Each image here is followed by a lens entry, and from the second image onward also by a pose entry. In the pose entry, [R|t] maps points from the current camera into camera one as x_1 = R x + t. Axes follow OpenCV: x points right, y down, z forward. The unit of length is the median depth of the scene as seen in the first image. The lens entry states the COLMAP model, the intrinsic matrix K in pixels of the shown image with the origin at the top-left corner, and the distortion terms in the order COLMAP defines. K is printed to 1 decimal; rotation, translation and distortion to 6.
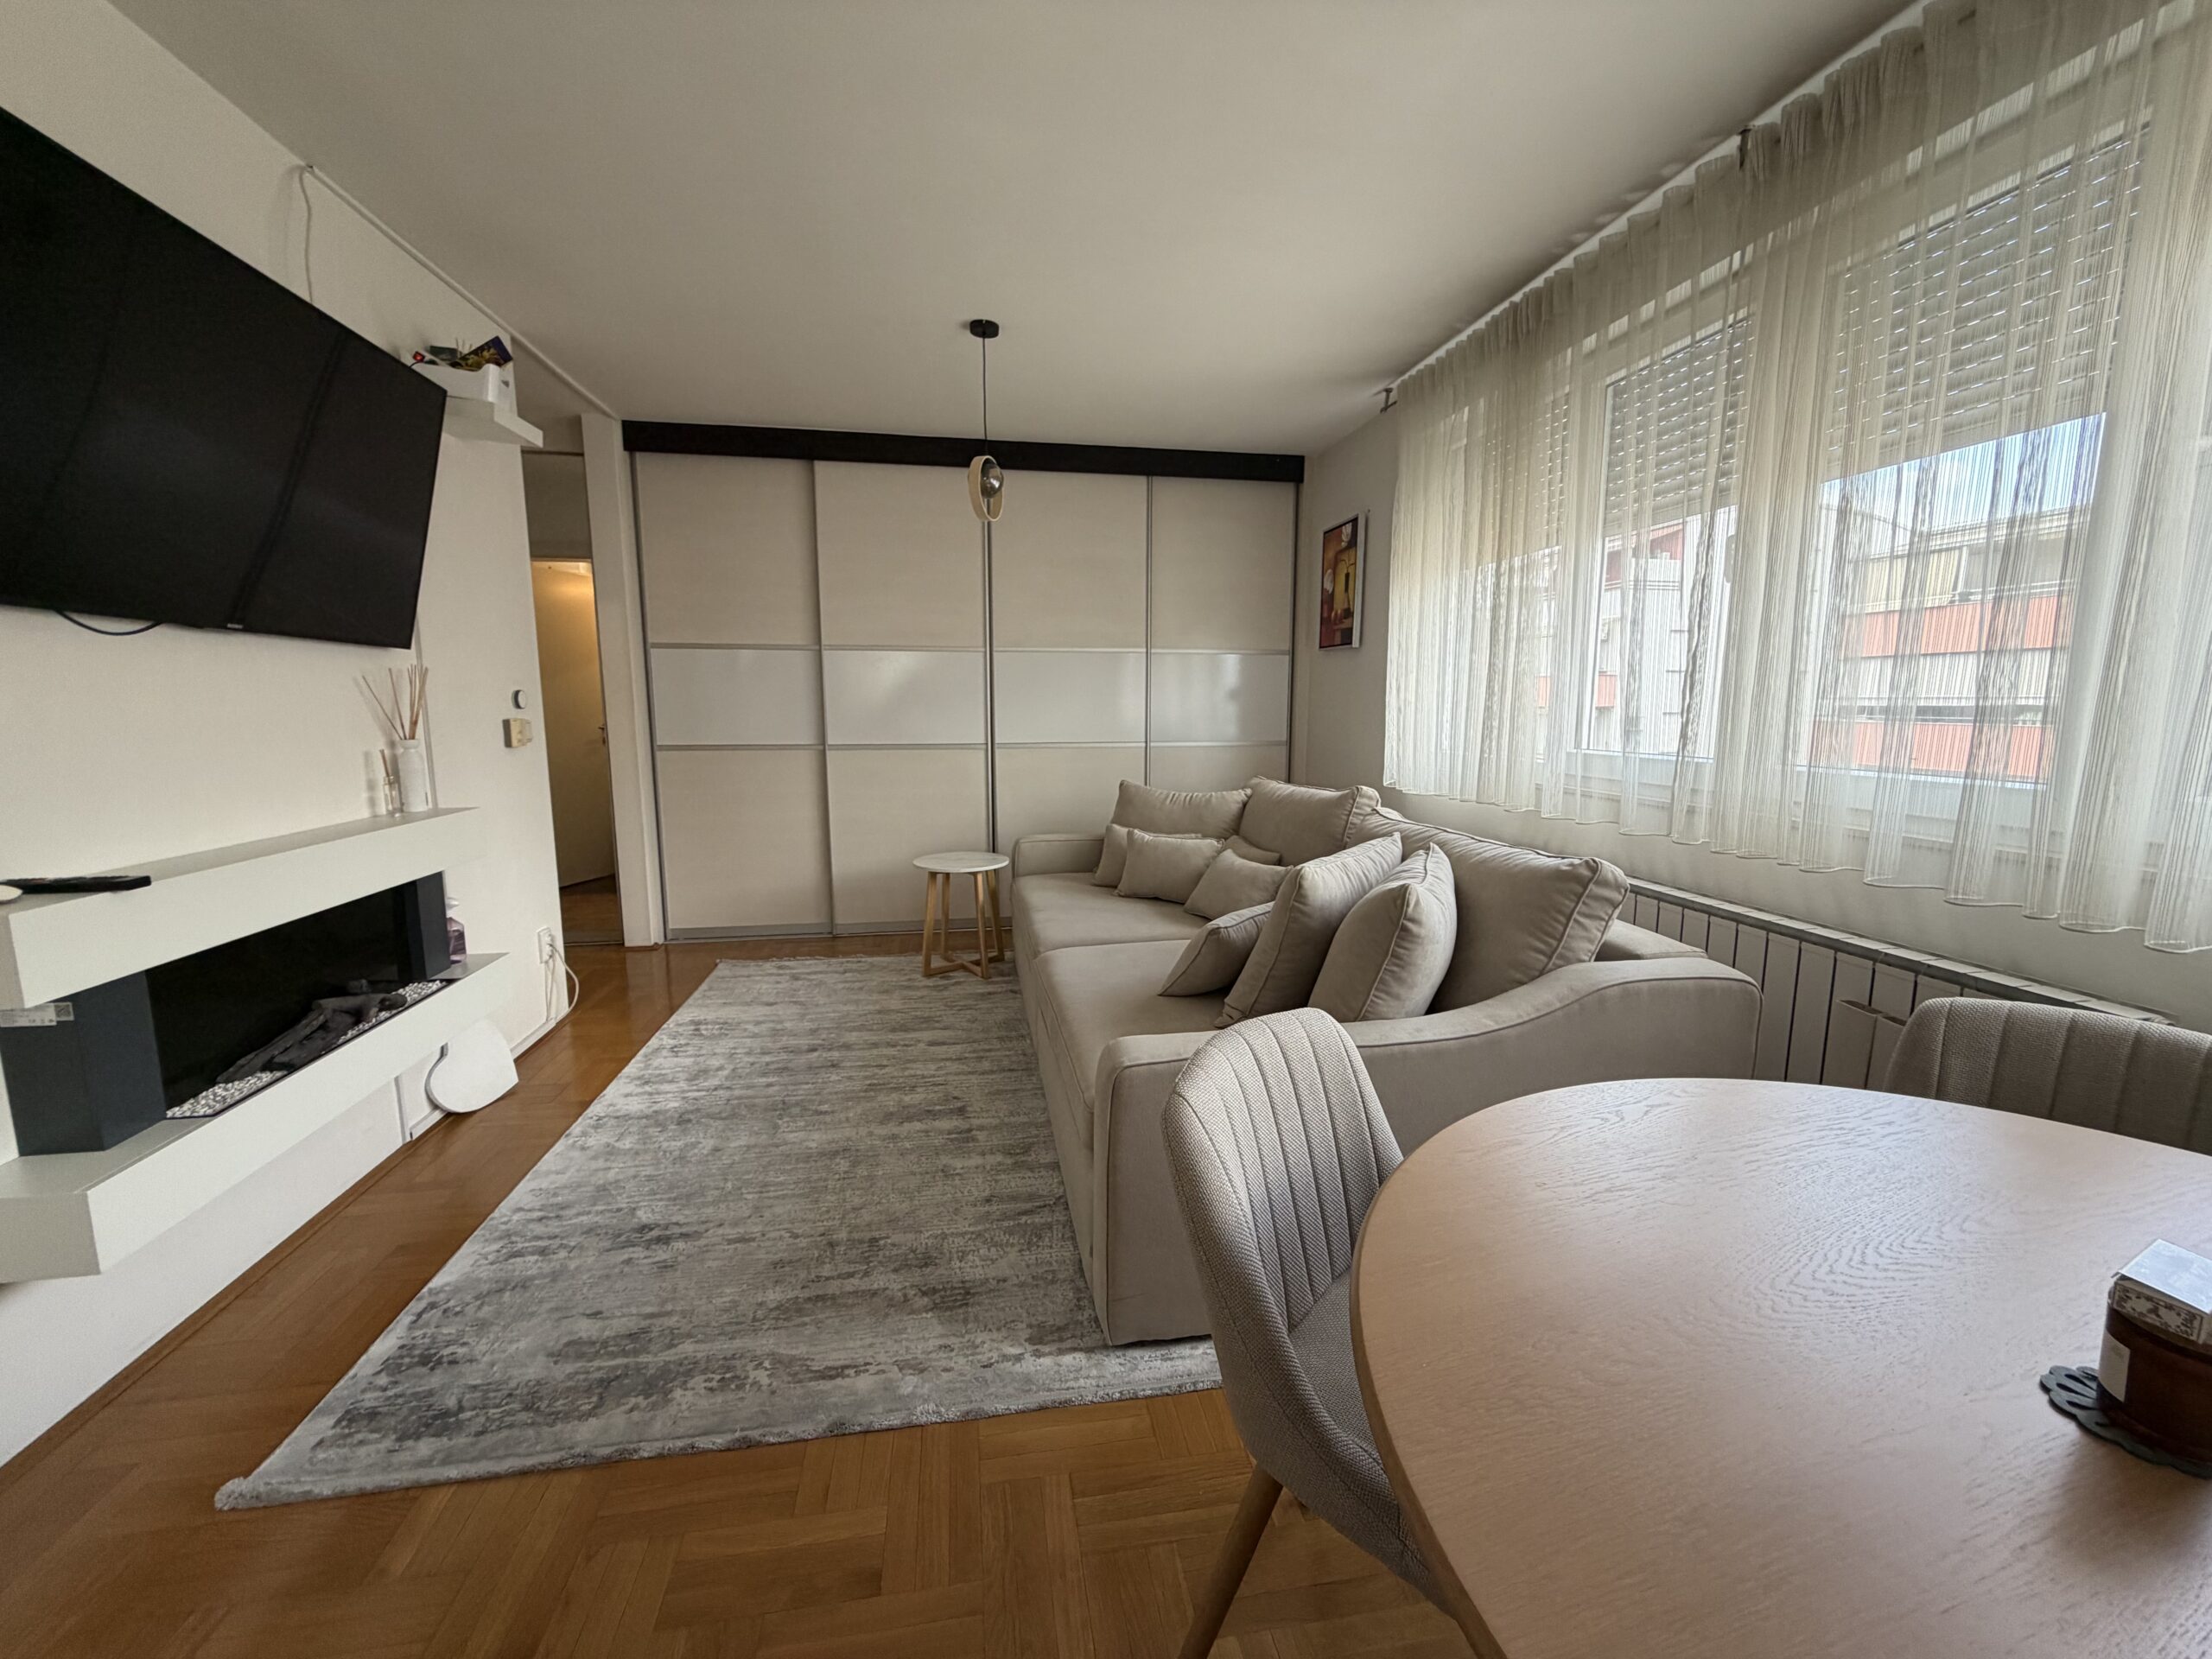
lens RADIAL K [[882.2, 0, 1105.6], [0, 882.2, 828.9], [0, 0, 1]] dist [-0.002519, 0.000222]
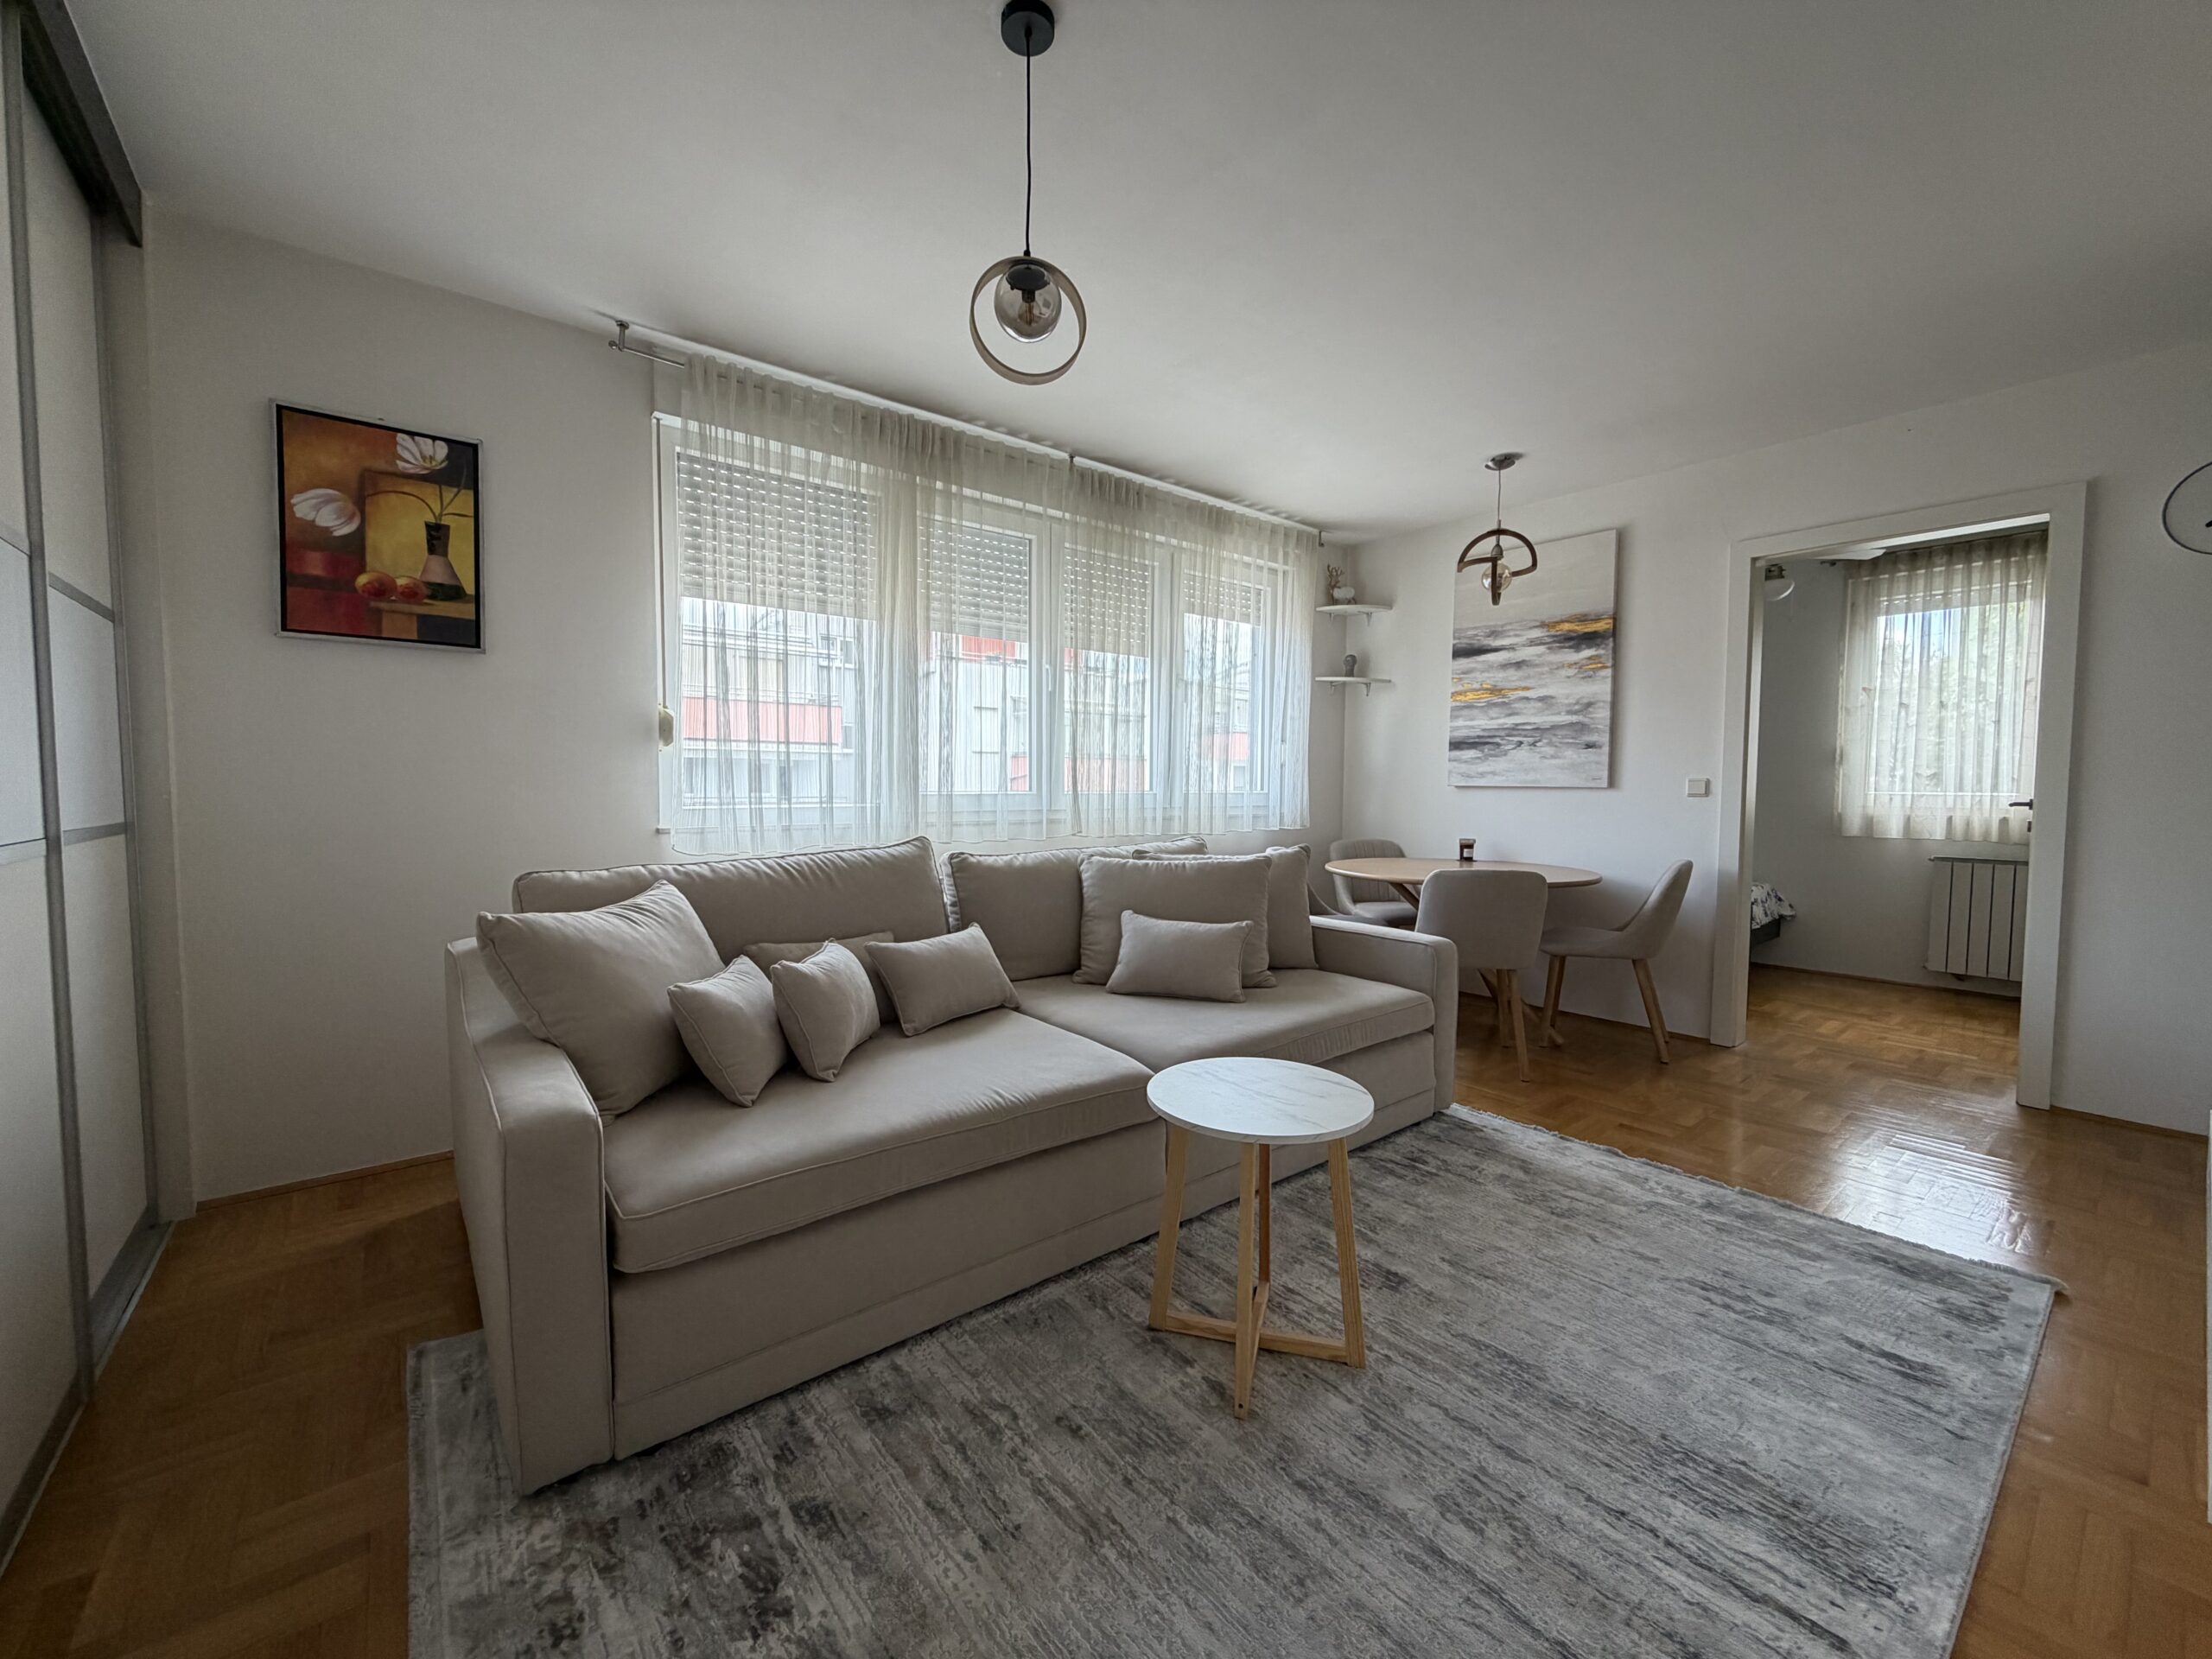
lens RADIAL K [[882.2, 0, 1102.3], [0, 882.2, 826.5], [0, 0, 1]] dist [-0.002519, 0.000222]
pose [[-0.489861, -0.045392, 0.870618, -0.741884], [0.120353, 0.985561, 0.119103, -0.171862], [-0.863453, 0.163125, -0.477325, 1.488082]]
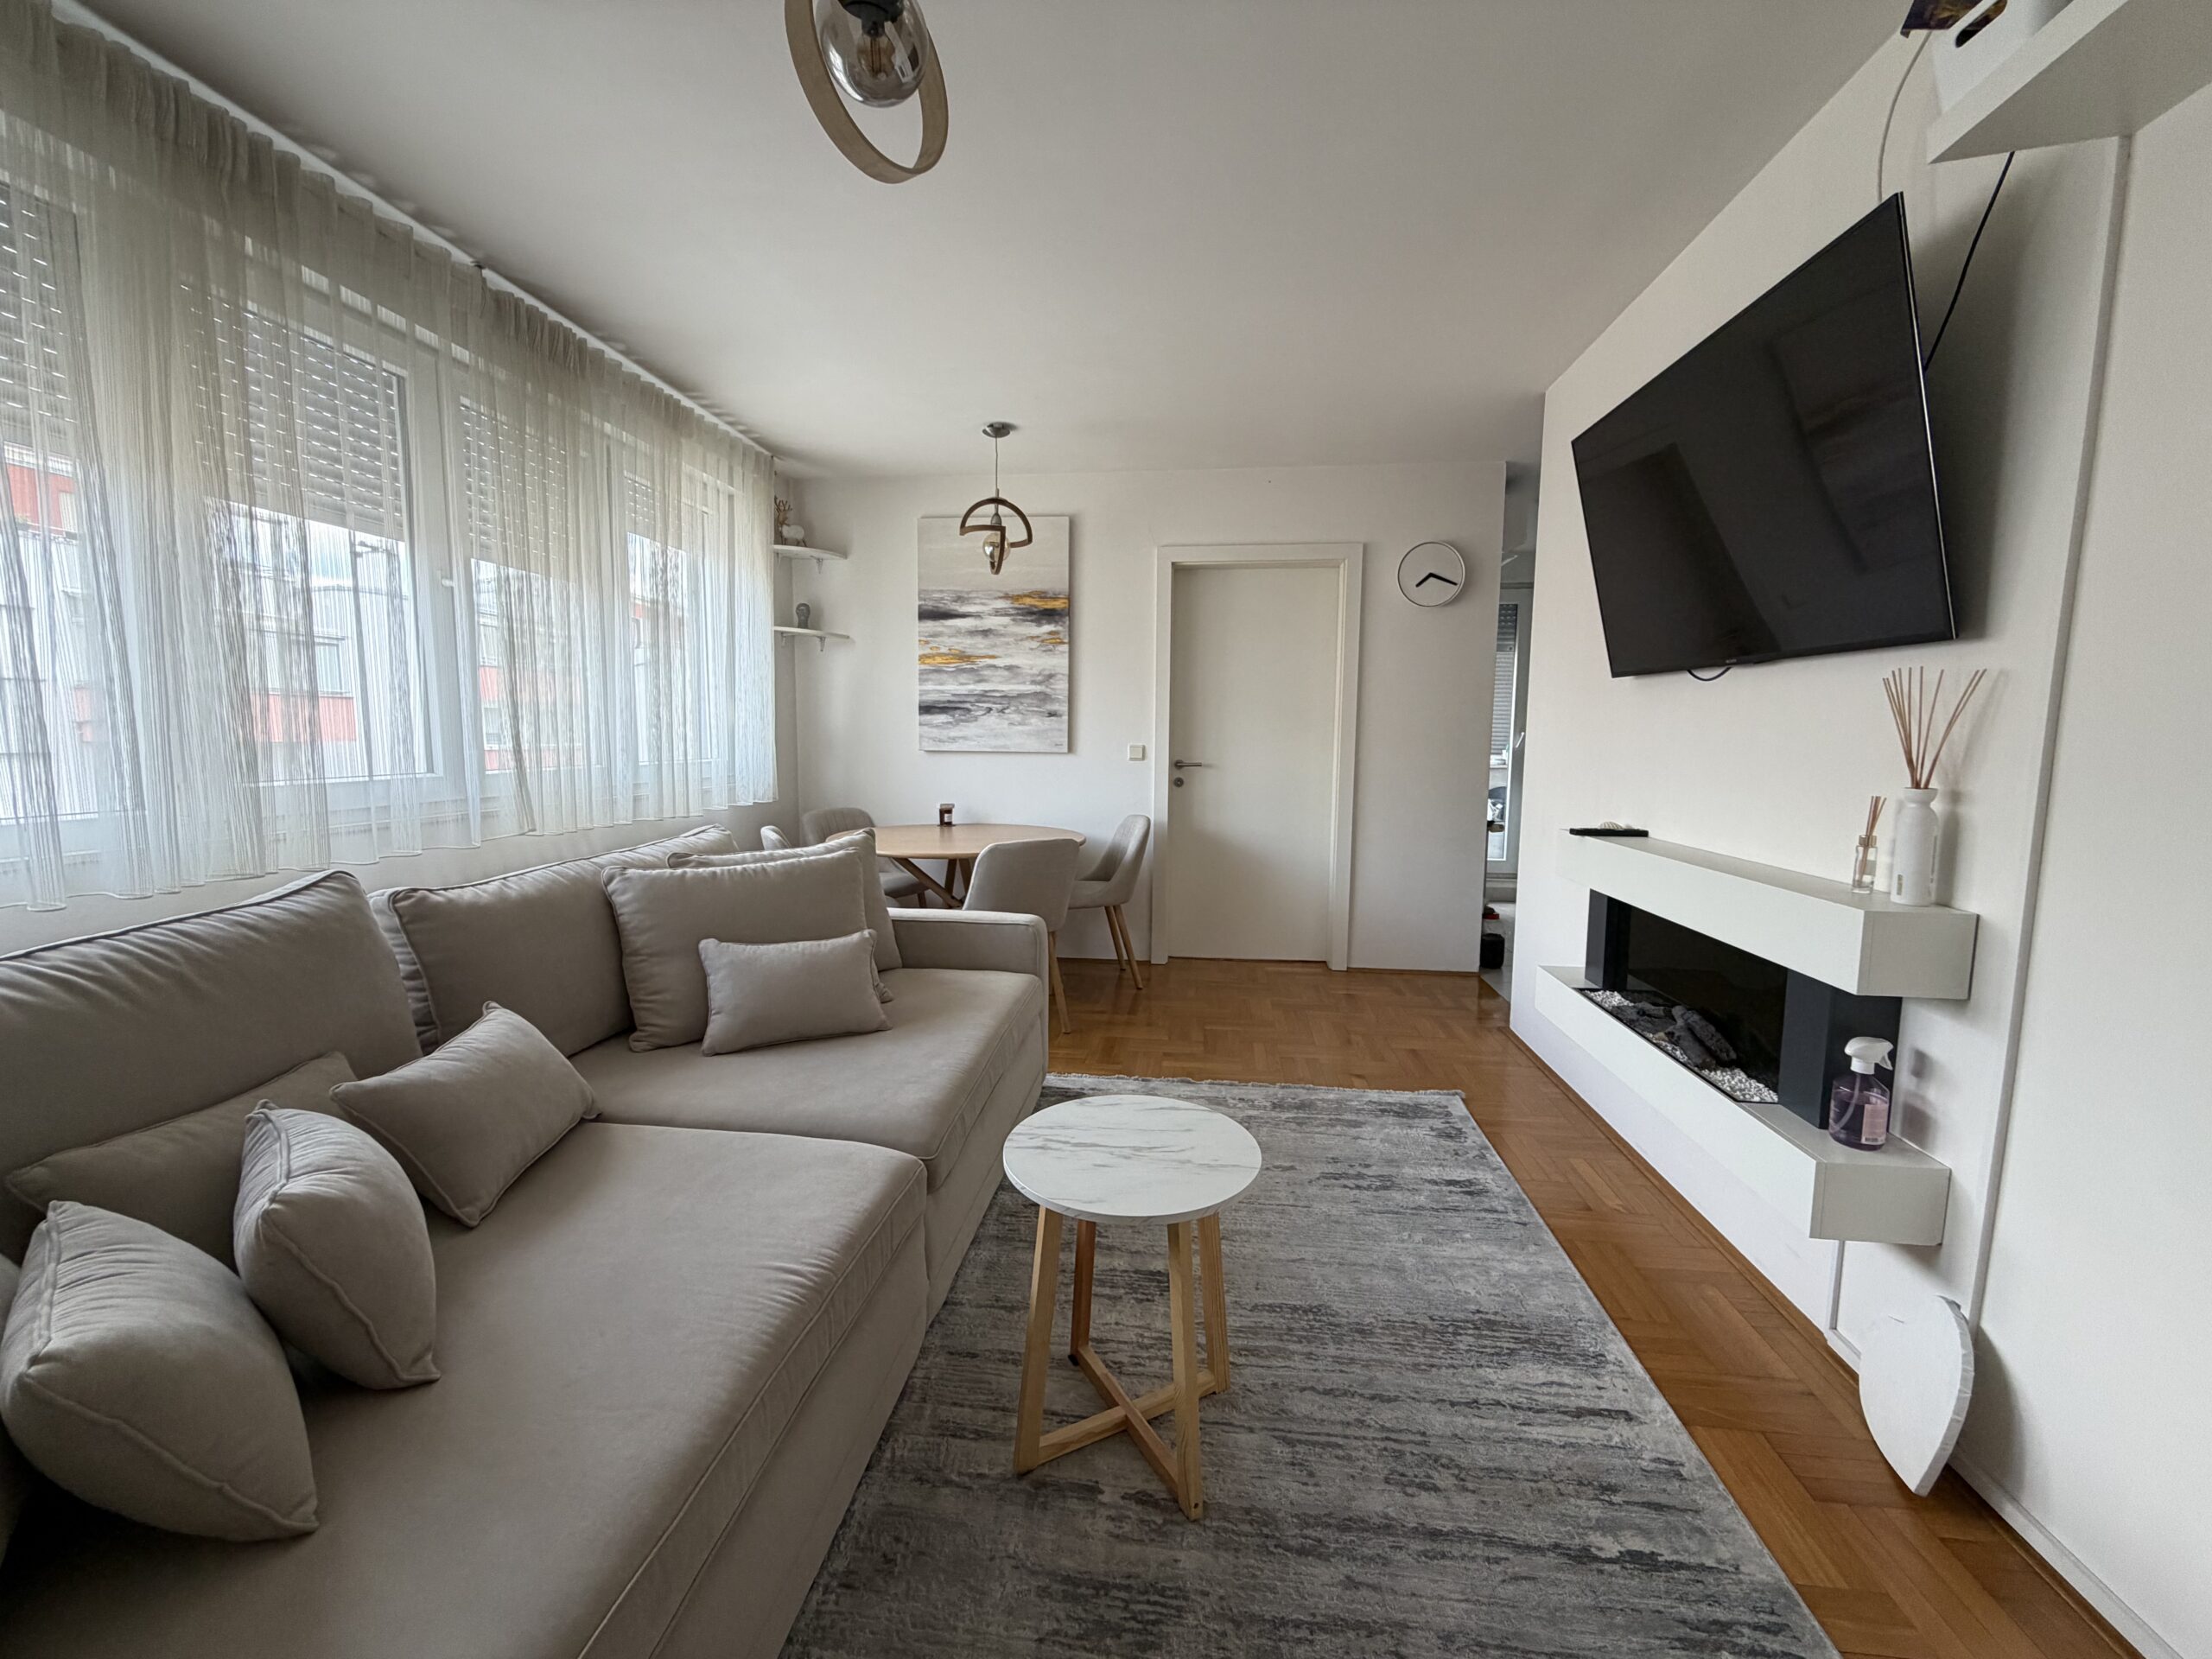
lens RADIAL K [[882.2, 0, 1106.0], [0, 882.2, 825.1], [0, 0, 1]] dist [-0.002519, 0.000222]
pose [[-0.960682, -0.037100, 0.275161, -0.375907], [0.031523, 0.970050, 0.240850, -0.223287], [-0.275856, 0.240054, -0.930740, 1.589649]]
